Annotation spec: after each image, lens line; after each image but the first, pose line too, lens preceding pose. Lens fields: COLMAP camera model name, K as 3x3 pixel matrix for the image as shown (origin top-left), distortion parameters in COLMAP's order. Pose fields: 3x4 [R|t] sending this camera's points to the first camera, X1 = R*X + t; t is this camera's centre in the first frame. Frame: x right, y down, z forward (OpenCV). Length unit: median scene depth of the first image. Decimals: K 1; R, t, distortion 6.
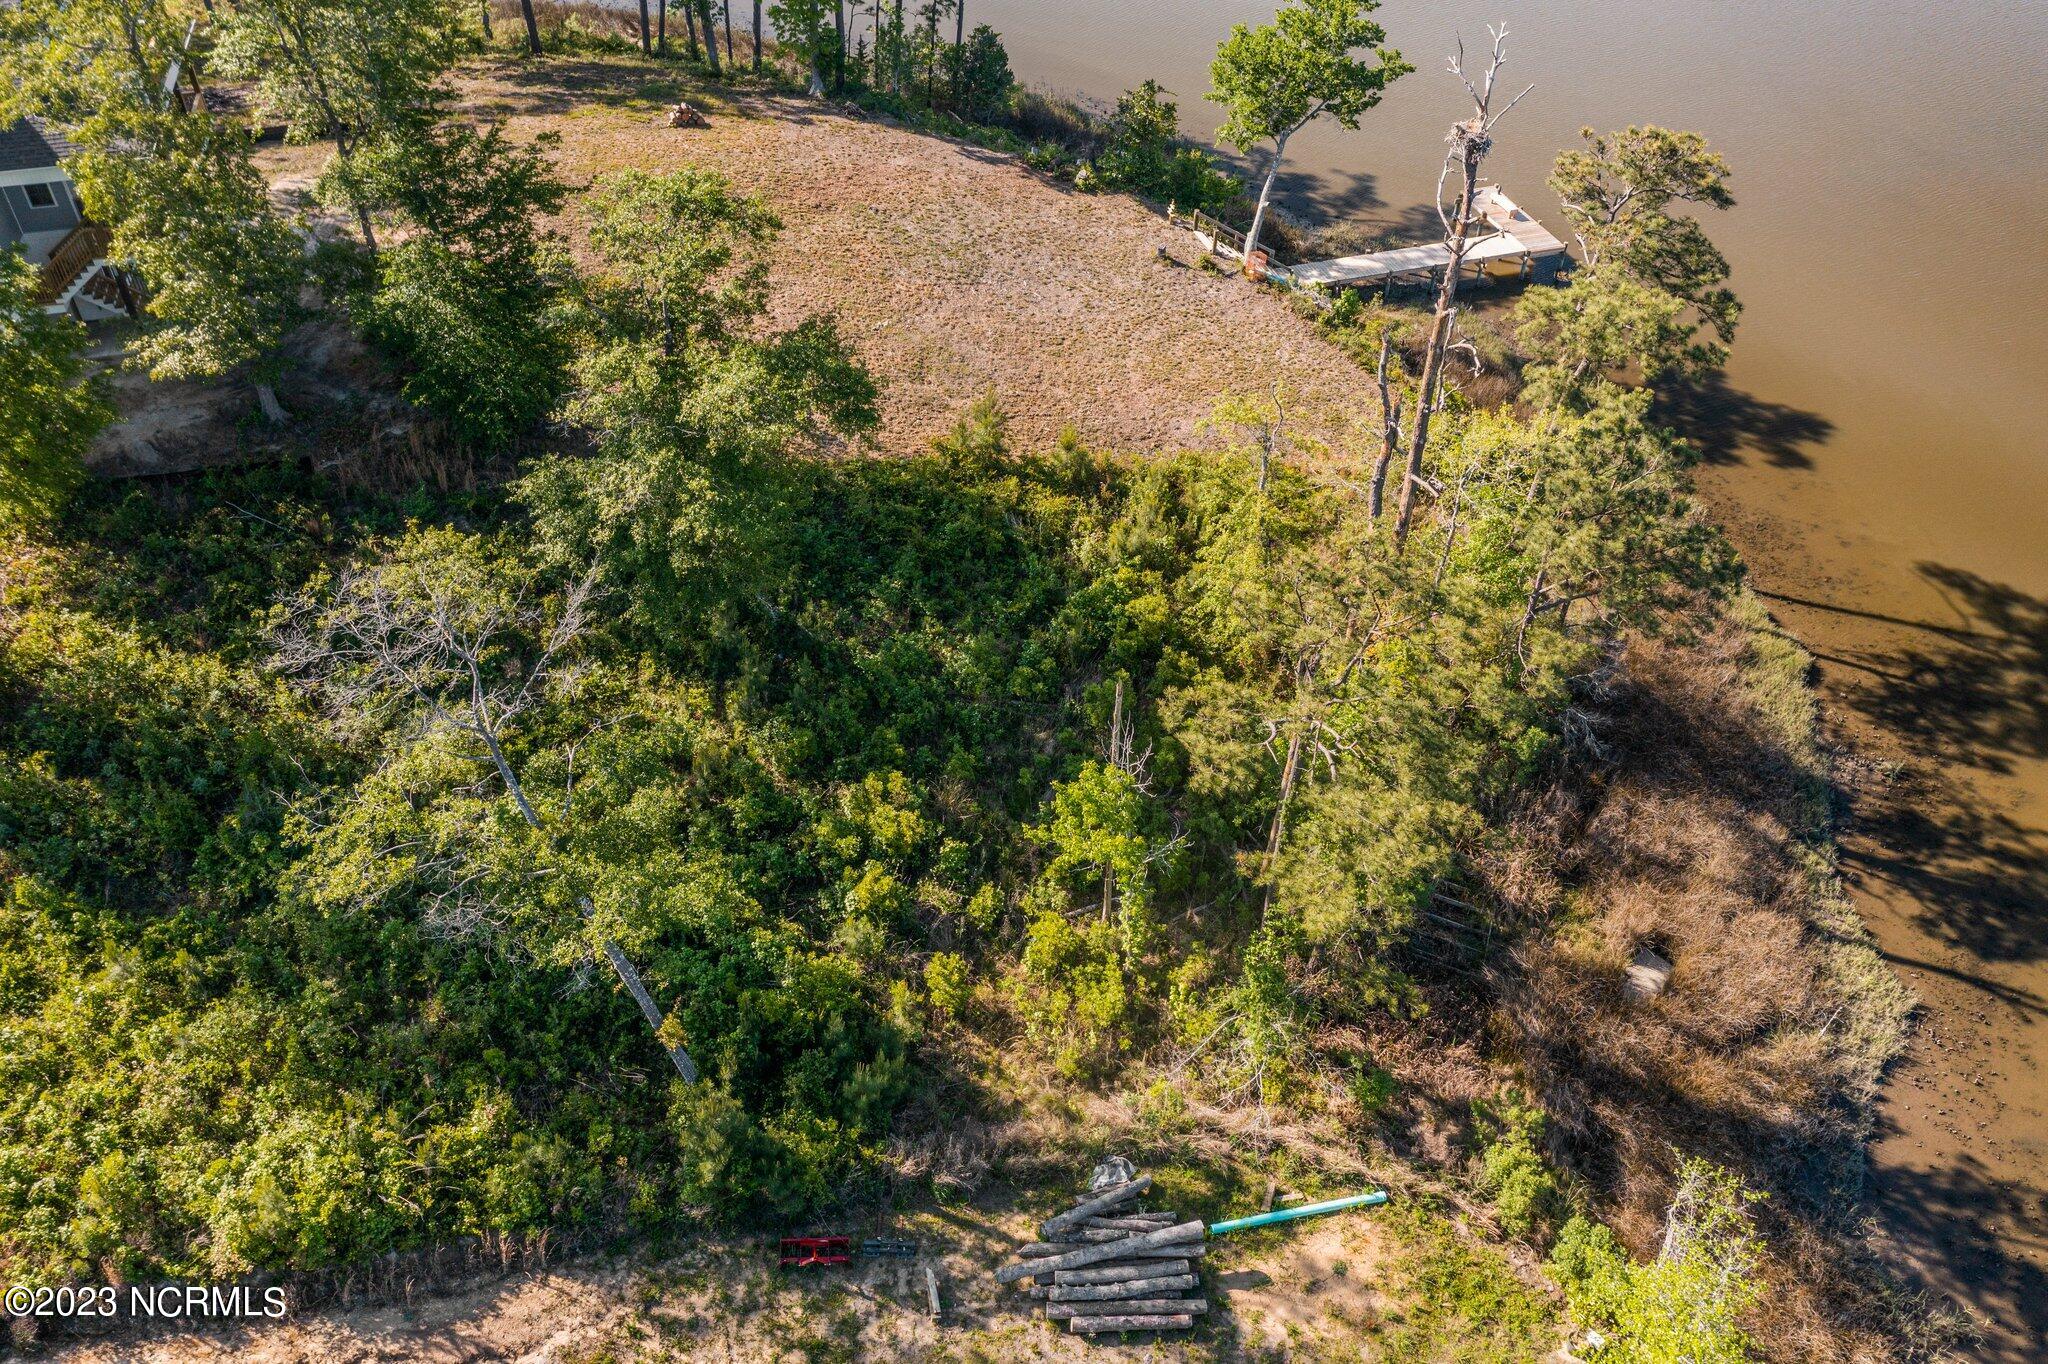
lens RADIAL K [[1635.4, 0, 1024.0], [0, 1635.4, 682.0], [0, 0, 1]] dist [-0.007205, -0.003279]
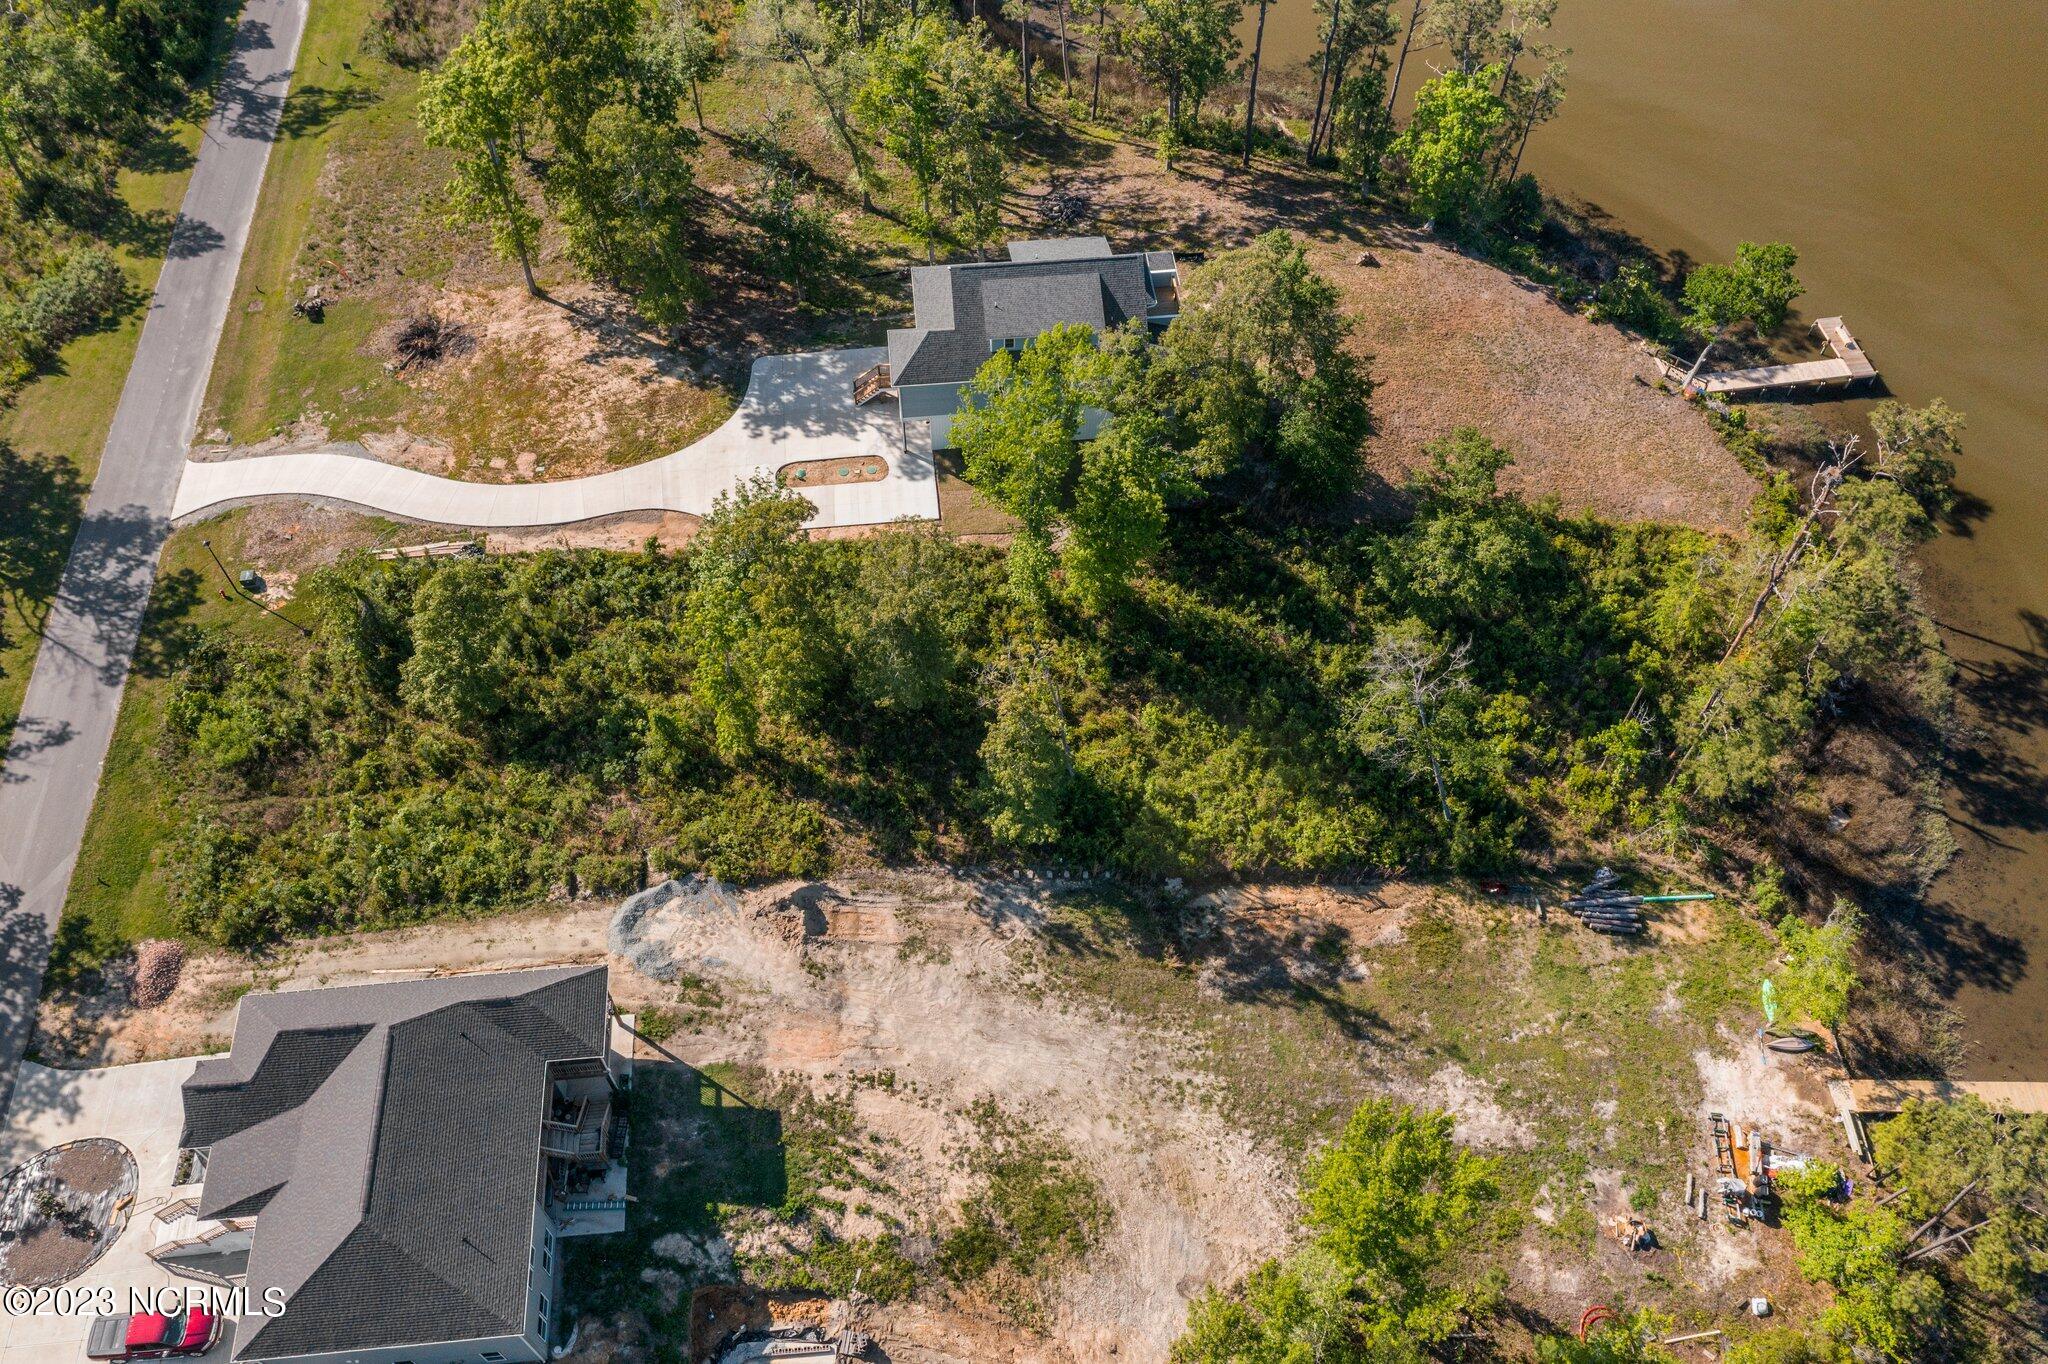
lens RADIAL K [[1626.9, 0, 1024.0], [0, 1626.9, 682.0], [0, 0, 1]] dist [0.000525, 0.007722]
pose [[0.987339, 0.122175, -0.101165, -0.557201], [-0.098104, 0.971498, 0.215793, -0.403713], [0.124646, -0.203136, 0.971184, -1.367039]]
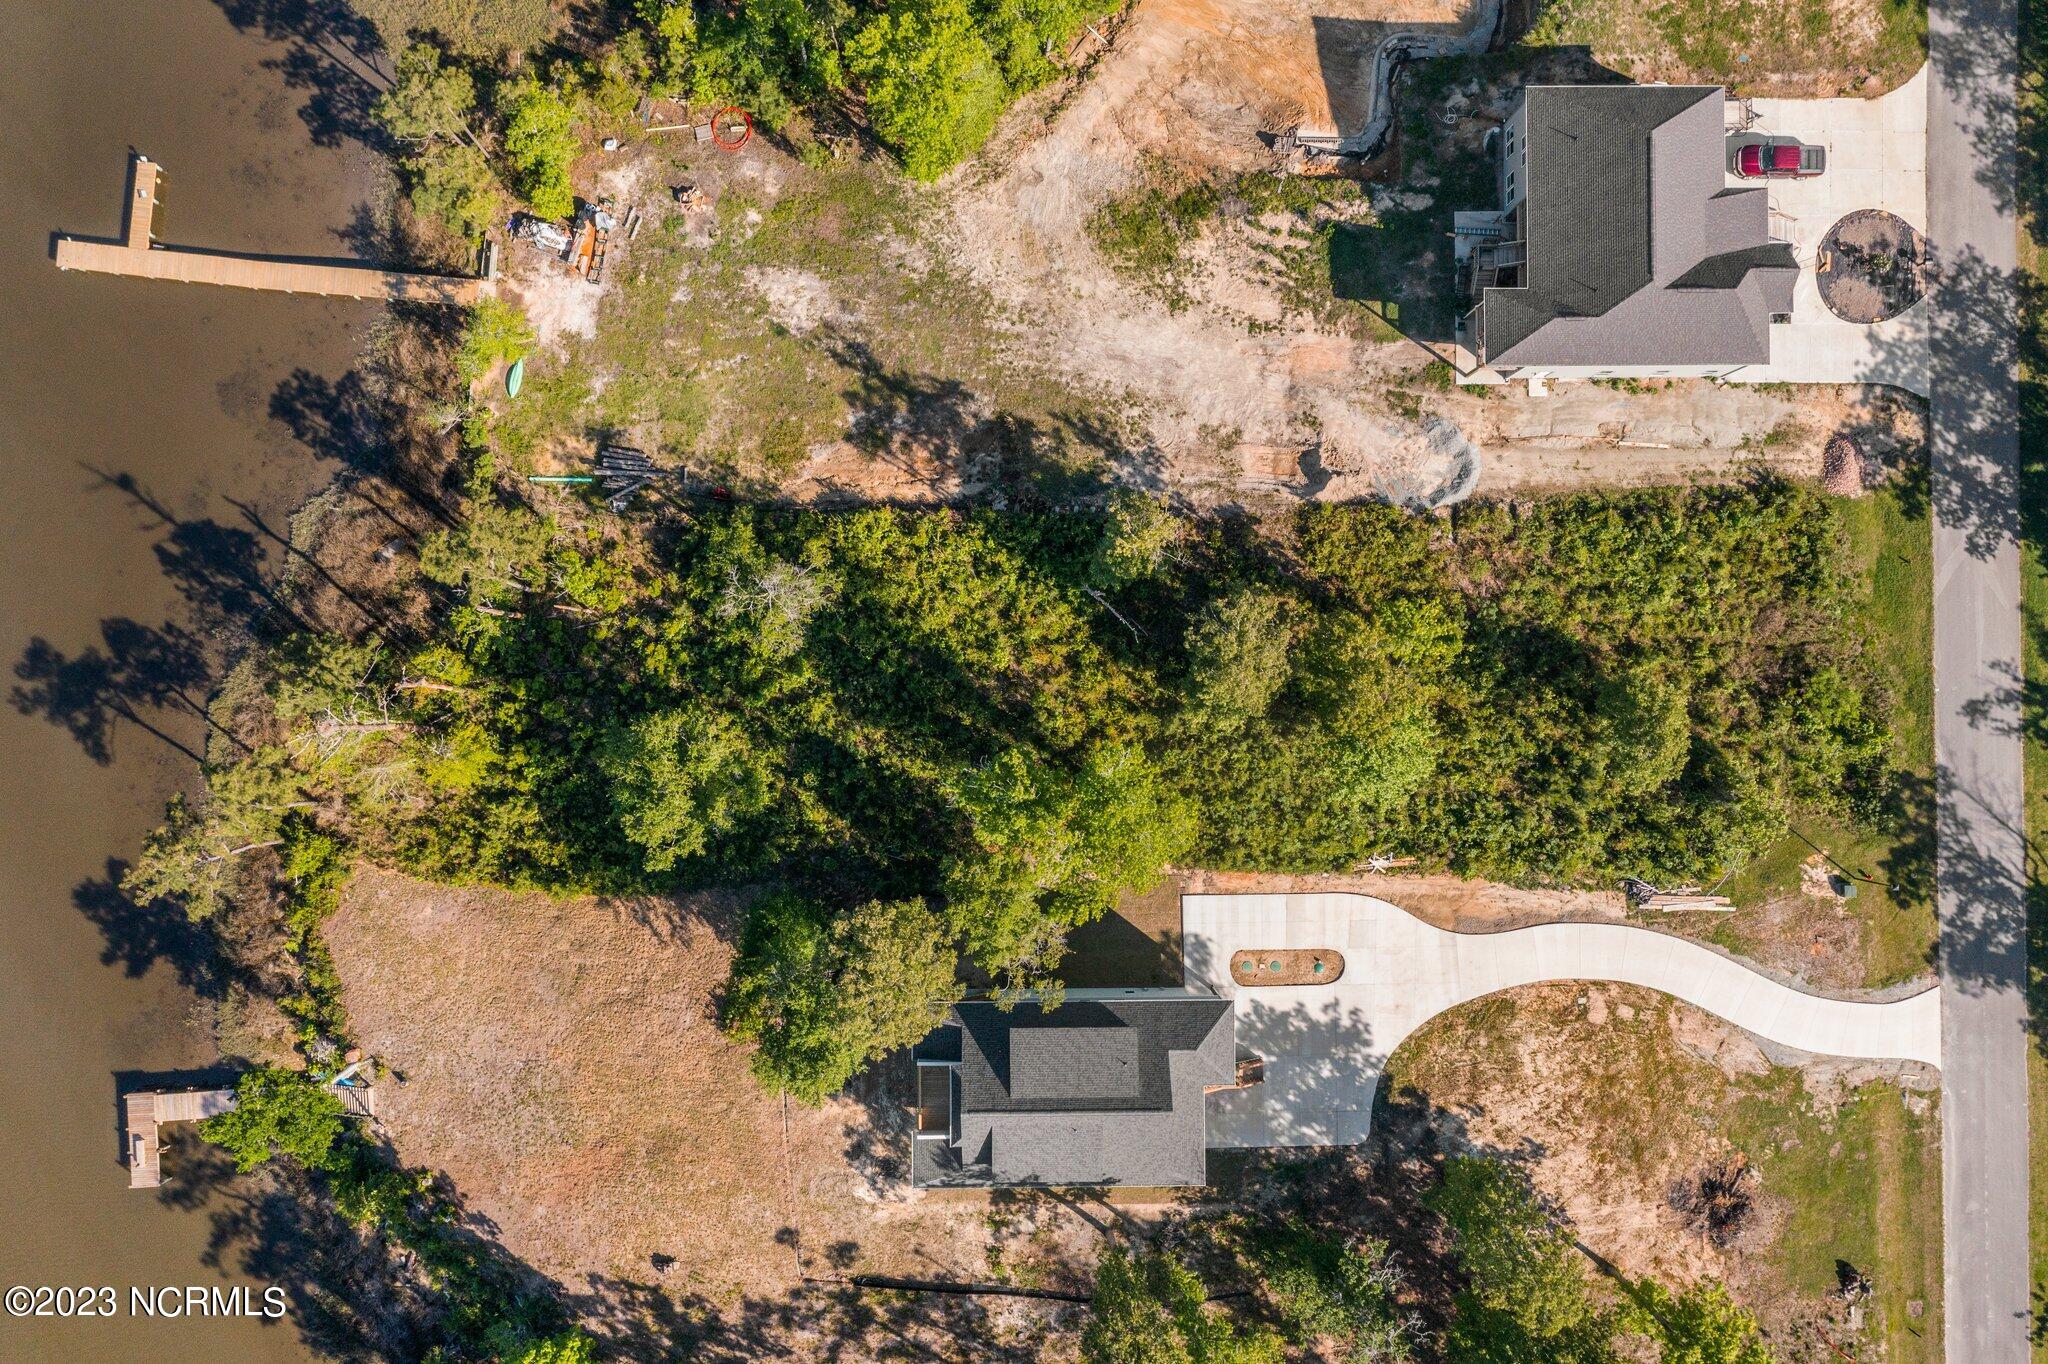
lens RADIAL K [[1626.3, 0, 1024.0], [0, 1626.3, 682.0], [0, 0, 1]] dist [0.004502, -0.000506]
pose [[-0.969063, -0.245450, -0.025888, -0.586328], [0.143238, -0.644715, 0.750883, -1.782595], [-0.200995, 0.723945, 0.659927, -0.757843]]
